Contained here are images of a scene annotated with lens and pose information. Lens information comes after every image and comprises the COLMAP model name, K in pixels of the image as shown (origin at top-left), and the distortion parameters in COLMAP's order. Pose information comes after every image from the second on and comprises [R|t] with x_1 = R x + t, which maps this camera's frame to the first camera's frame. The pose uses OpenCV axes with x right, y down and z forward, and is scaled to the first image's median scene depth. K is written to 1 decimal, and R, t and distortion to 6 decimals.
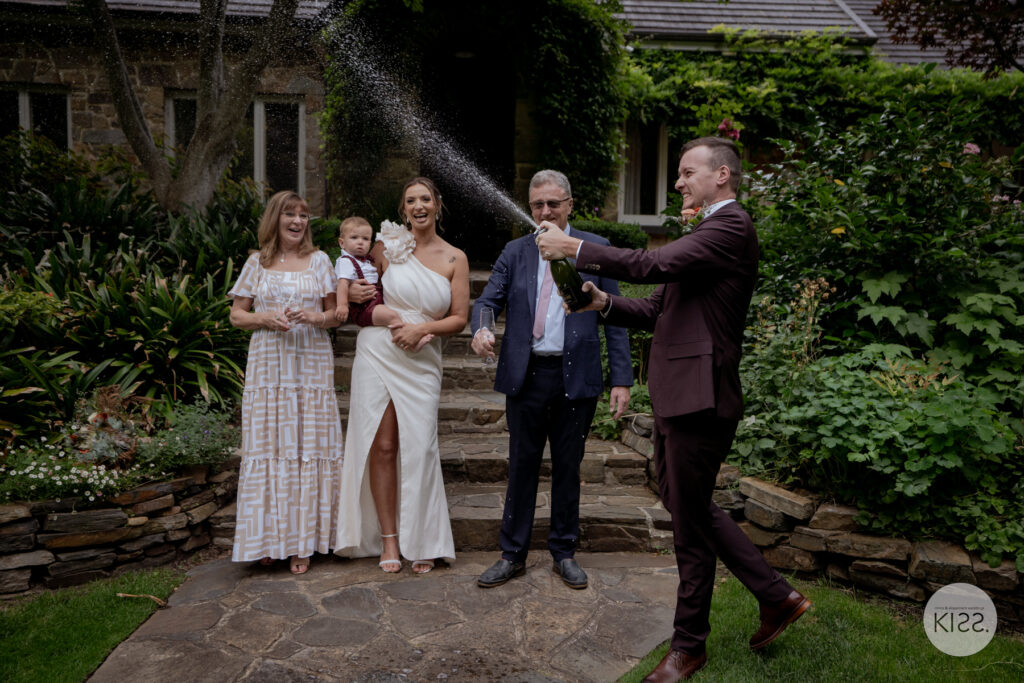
lens RADIAL K [[911.8, 0, 512.0], [0, 911.8, 341.5], [0, 0, 1]] dist [0.086616, -0.002691]
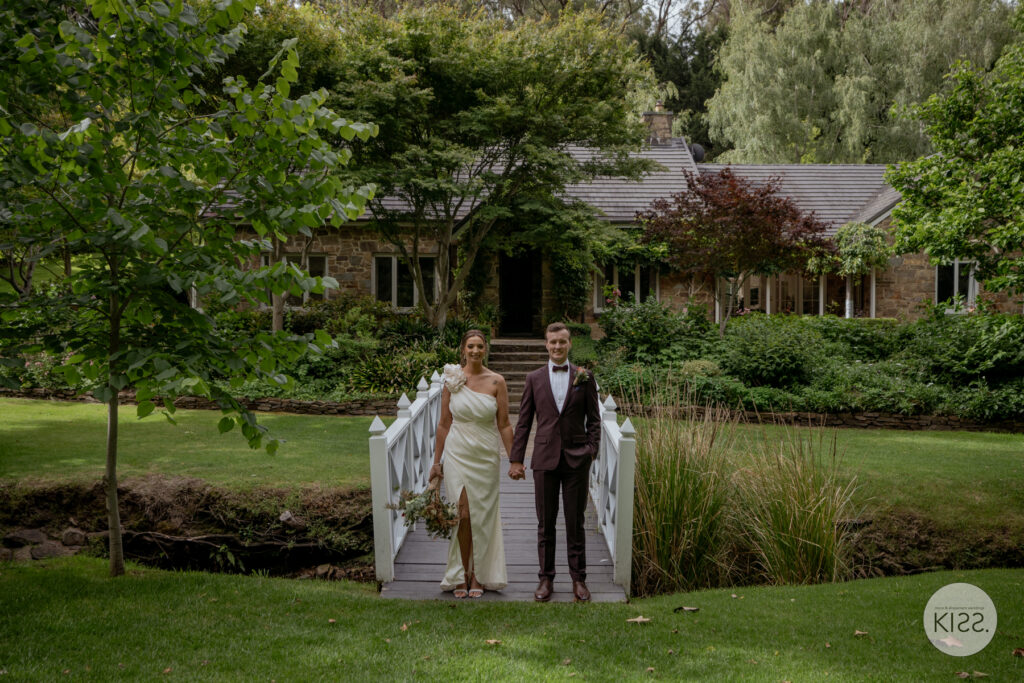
lens RADIAL K [[994.1, 0, 512.0], [0, 994.1, 341.5], [0, 0, 1]] dist [-0.000181, -0.000103]
pose [[0.999762, -0.015602, -0.015245, -0.085485], [0.014762, 0.998446, -0.053743, 0.135110], [0.016059, 0.053505, 0.998438, -3.305025]]
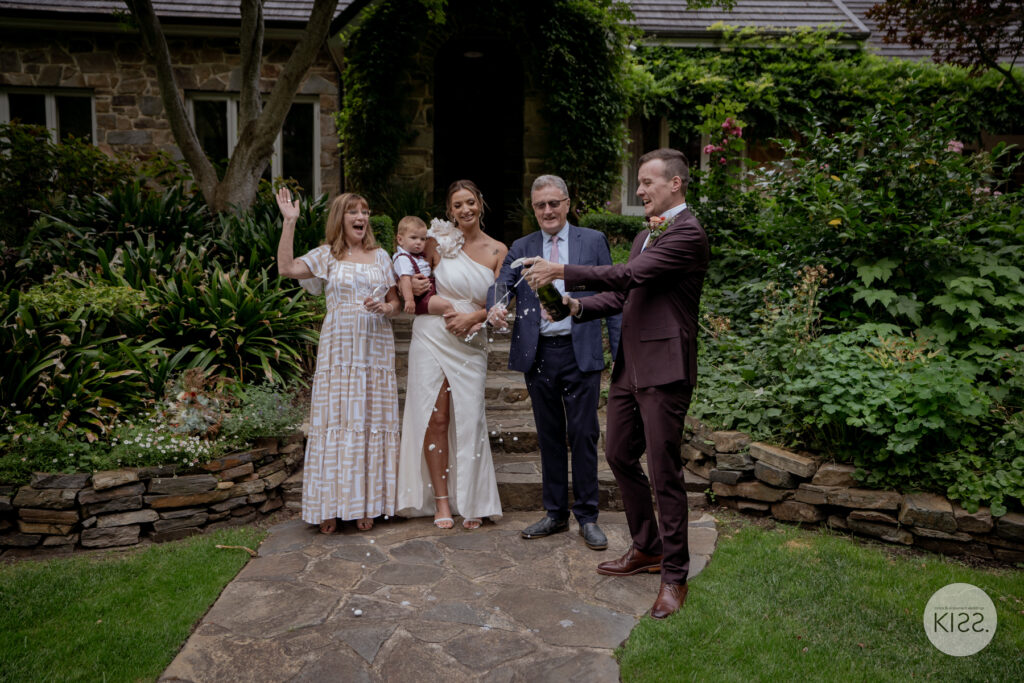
lens RADIAL K [[911.8, 0, 512.0], [0, 911.8, 341.5], [0, 0, 1]] dist [0.086616, -0.002691]
pose [[0.999911, -0.012766, 0.003886, -0.042267], [0.012726, 0.999869, 0.009976, 0.007490], [-0.004013, -0.009926, 0.999943, -0.112531]]
